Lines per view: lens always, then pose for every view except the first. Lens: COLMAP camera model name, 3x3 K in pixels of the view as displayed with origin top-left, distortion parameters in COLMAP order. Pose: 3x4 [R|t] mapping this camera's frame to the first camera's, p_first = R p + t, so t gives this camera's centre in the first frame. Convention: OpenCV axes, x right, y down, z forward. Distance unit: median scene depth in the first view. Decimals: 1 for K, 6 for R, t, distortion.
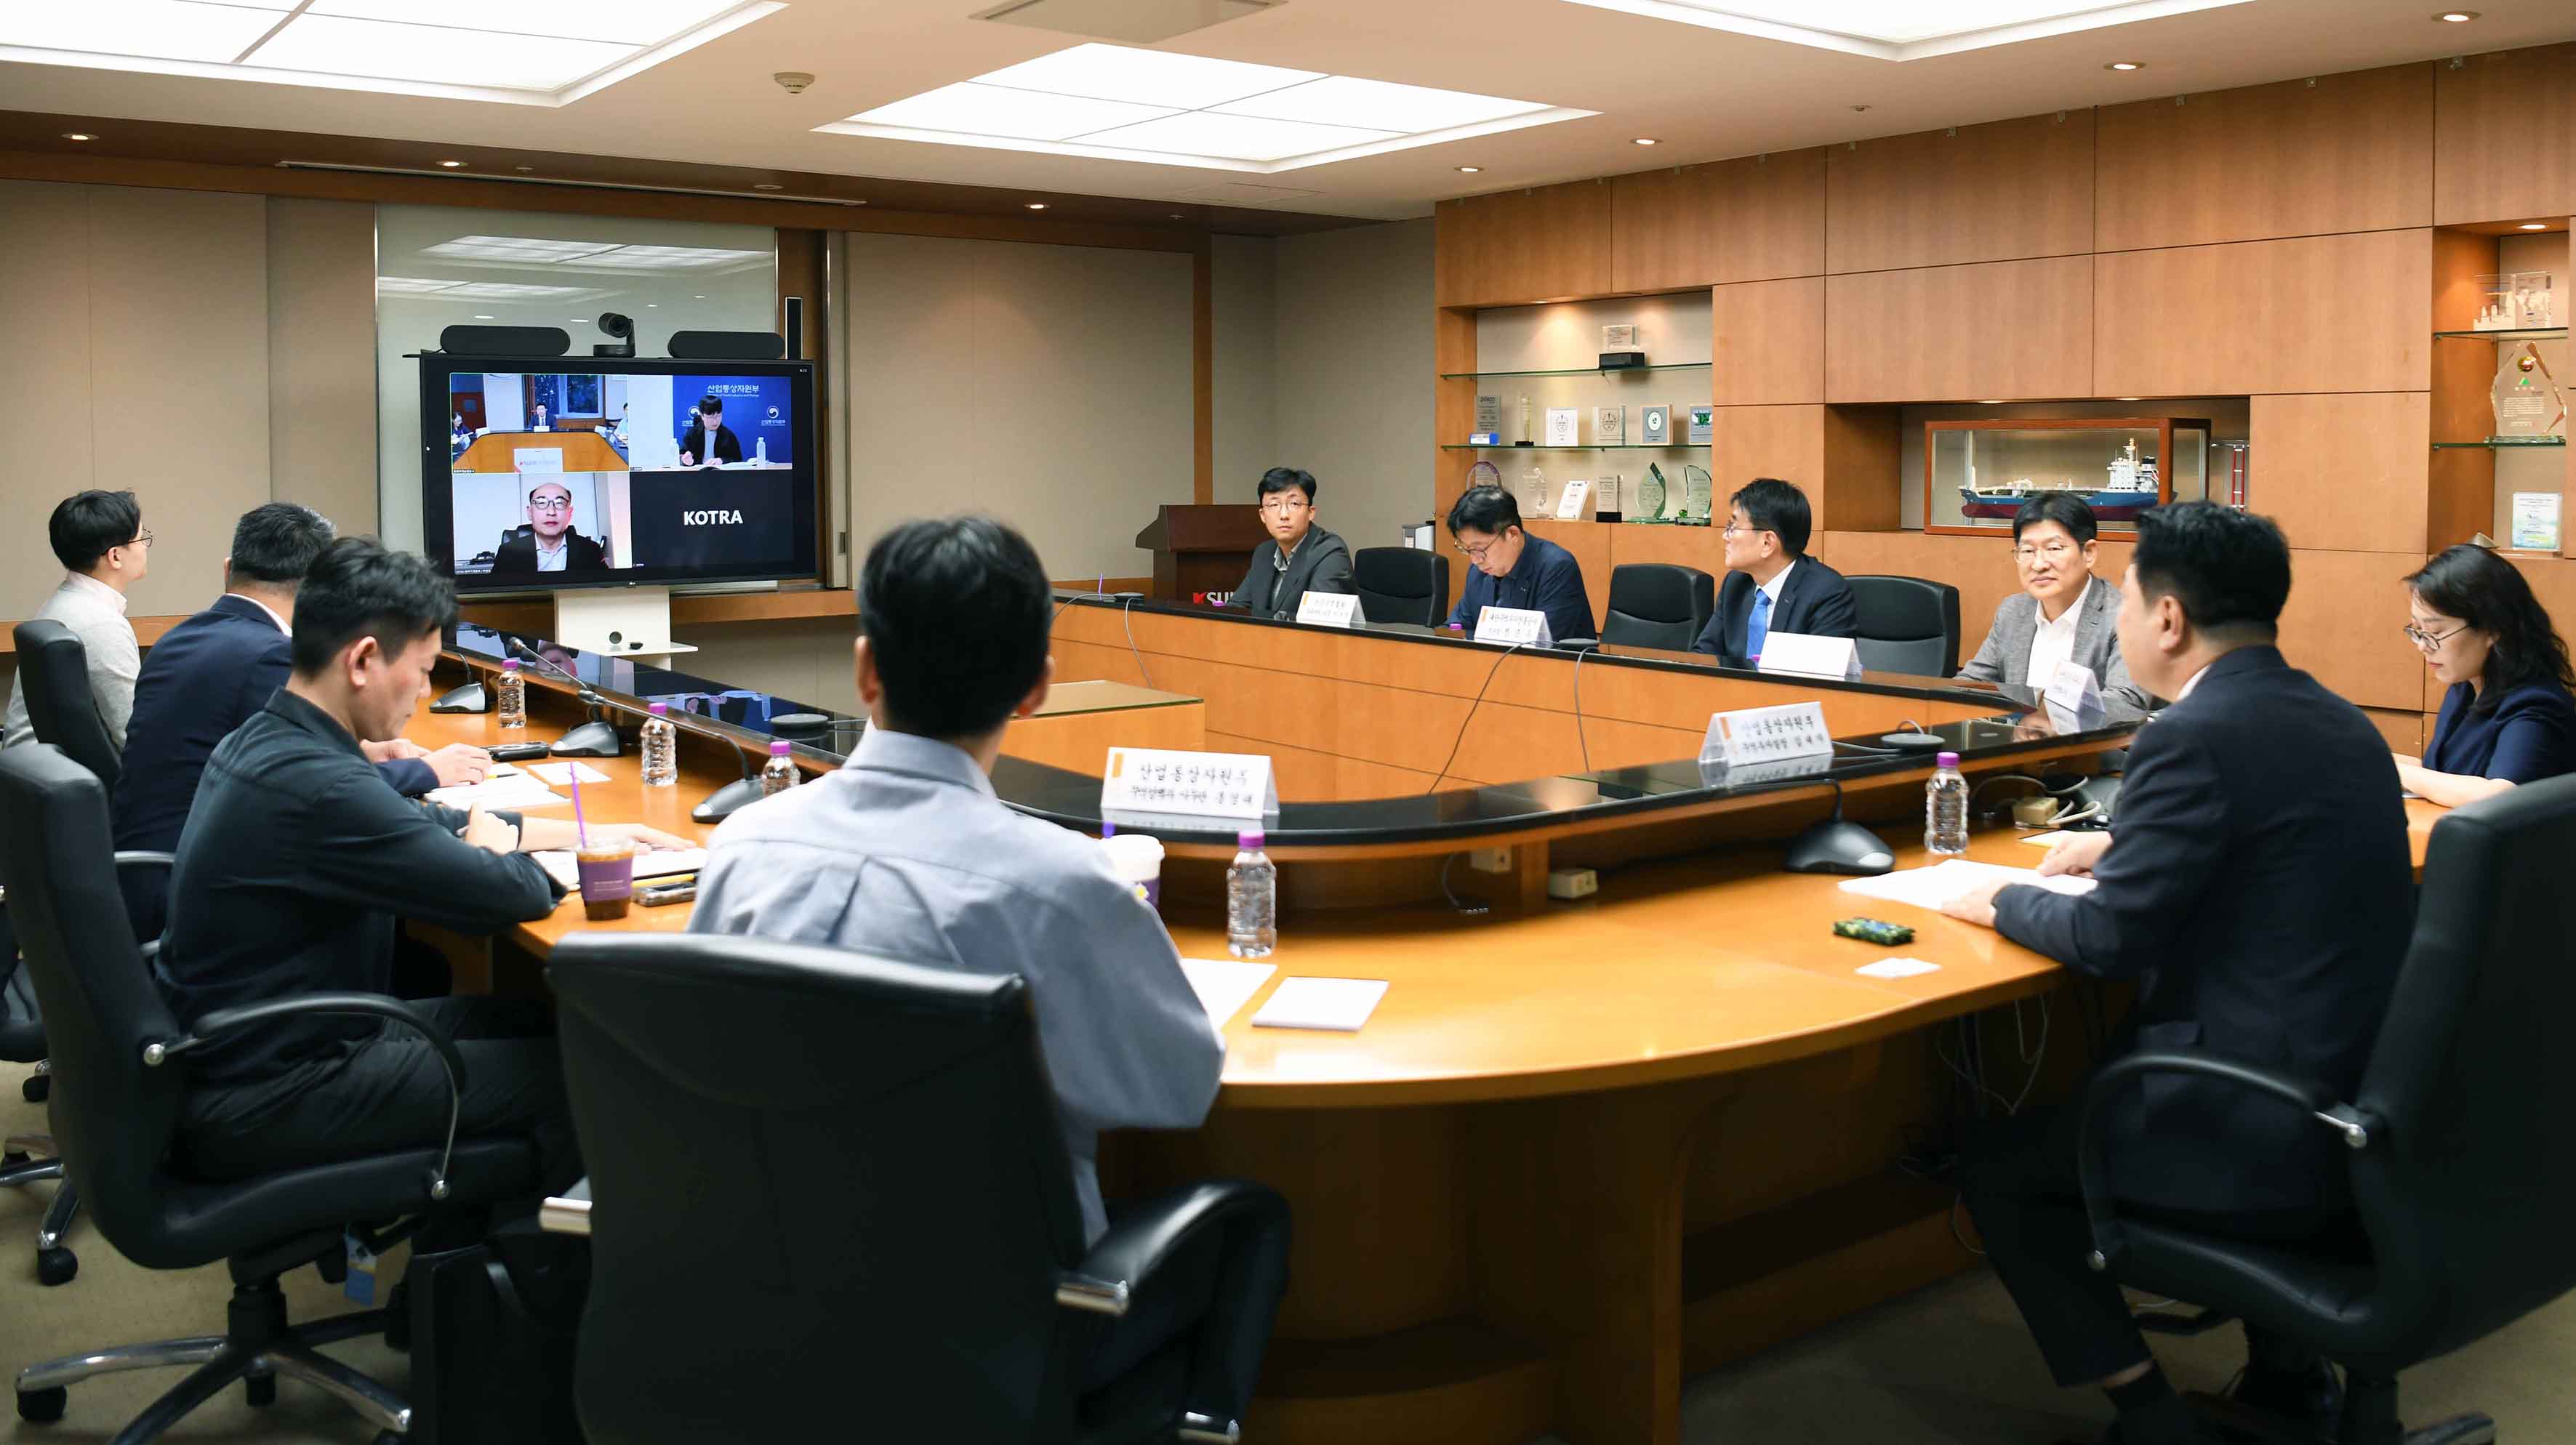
lens RADIAL K [[2083.3, 0, 1284.2], [0, 2083.3, 747.8], [0, 0, 1]] dist [0.036039, -0.014140]
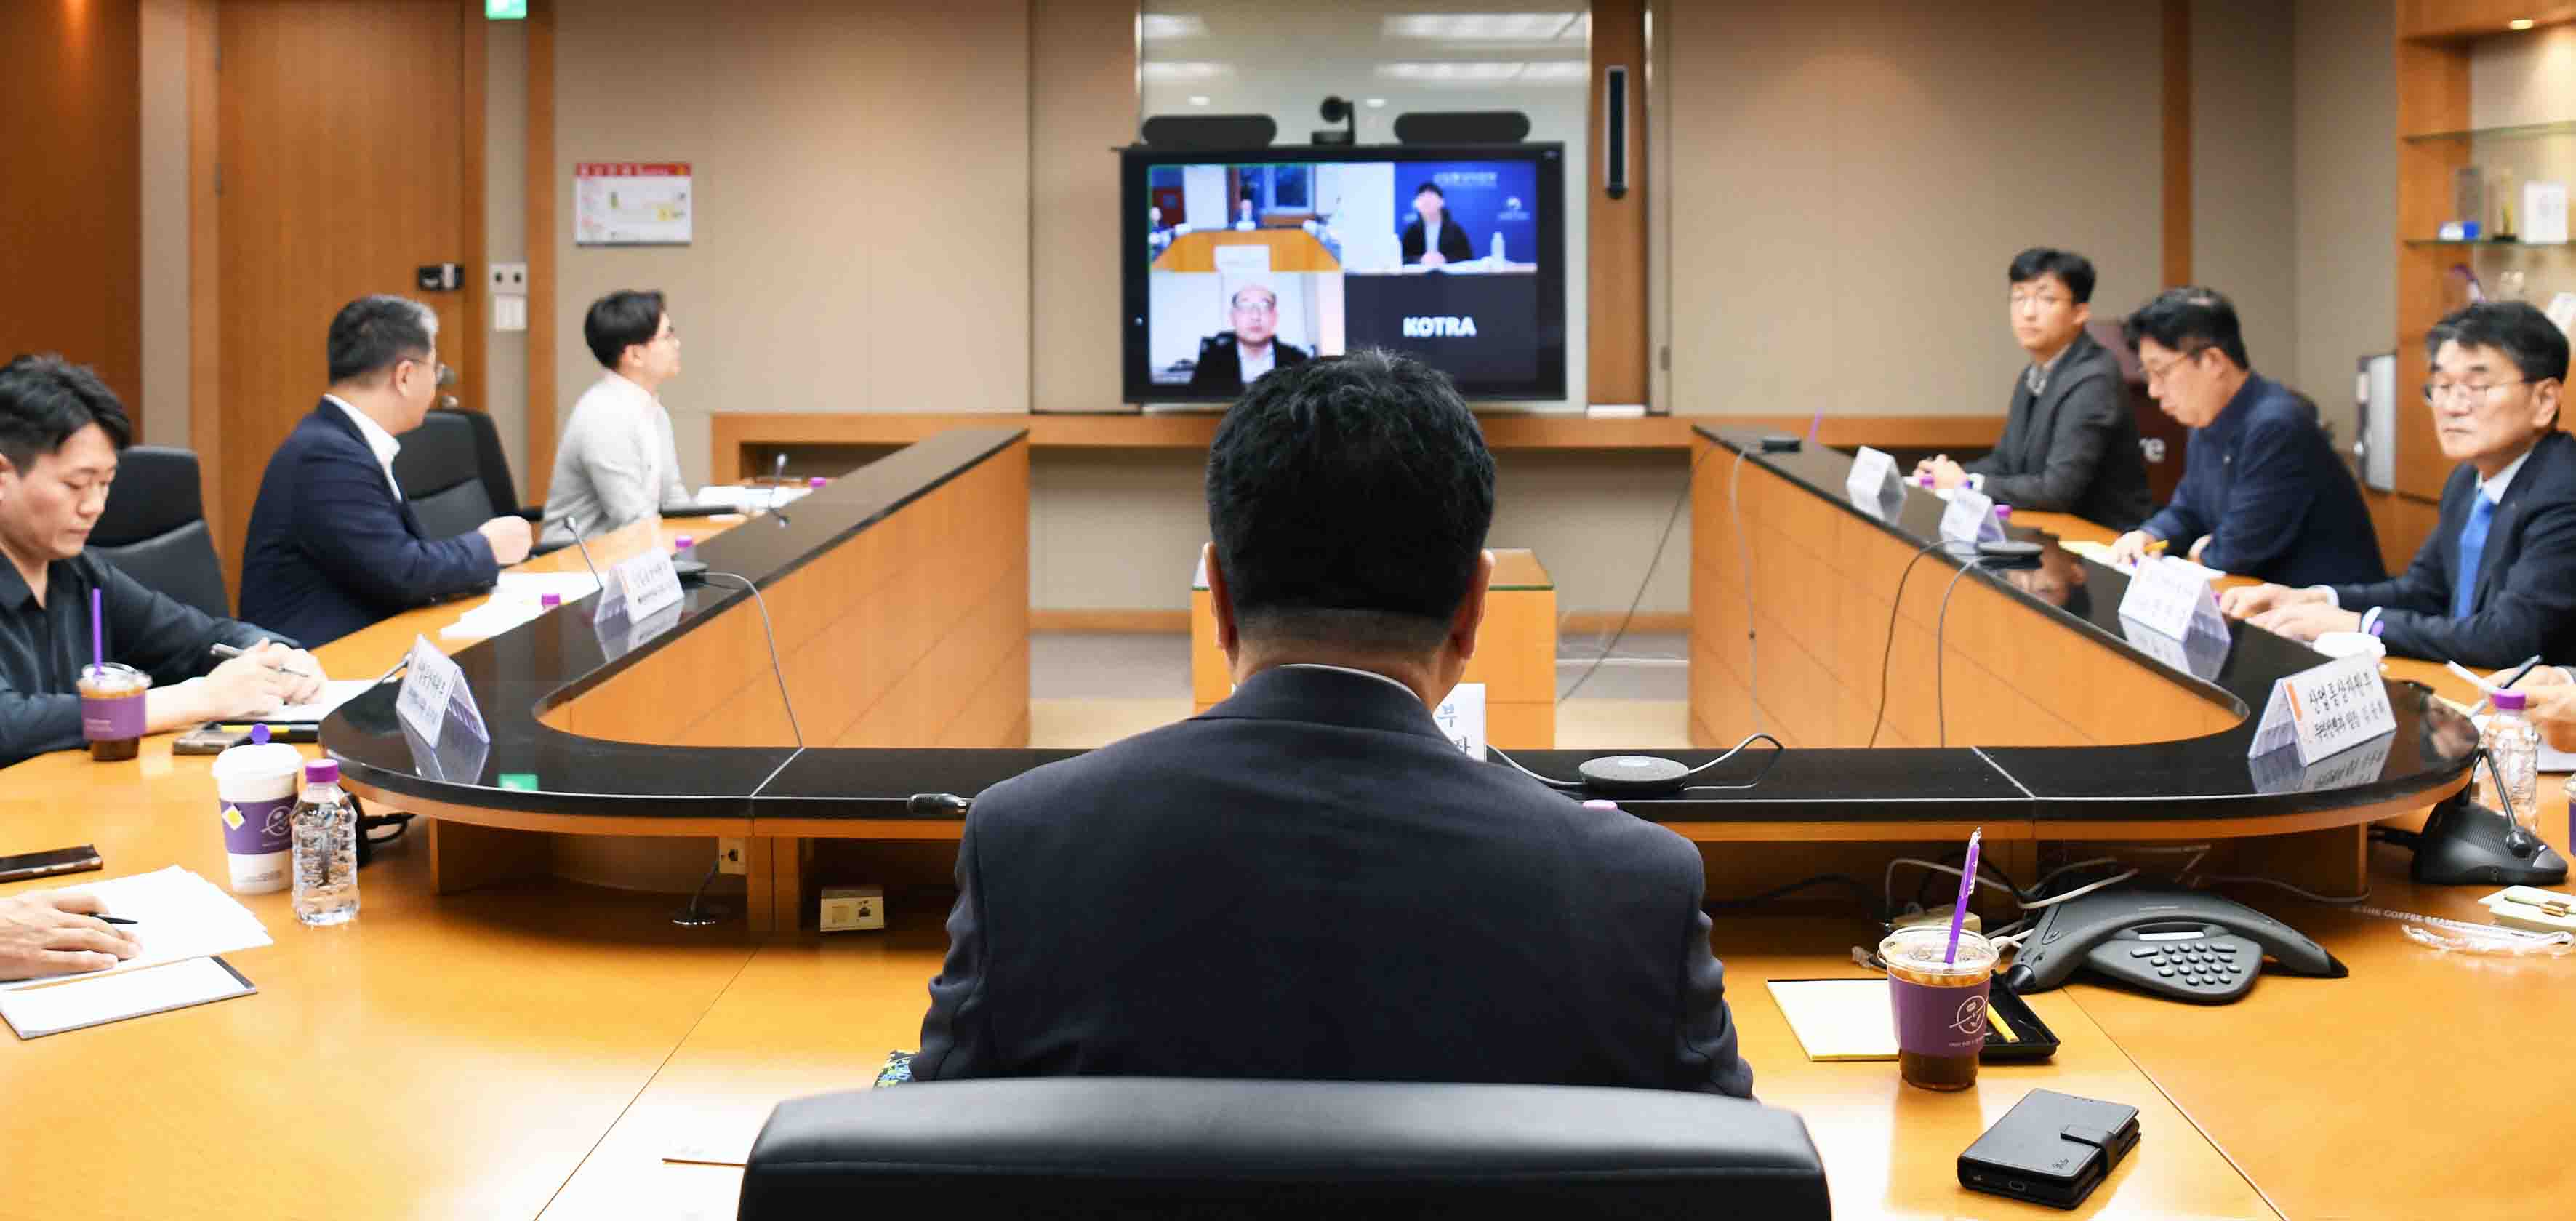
lens RADIAL K [[2344.1, 0, 1288.0], [0, 2344.1, 596.2], [0, 0, 1]] dist [0.021940, -0.005882]
pose [[0.810367, 0.087585, -0.579340, 0.265618], [-0.082924, 0.995956, 0.034577, -0.028436], [0.580025, 0.020021, 0.814352, 0.181143]]
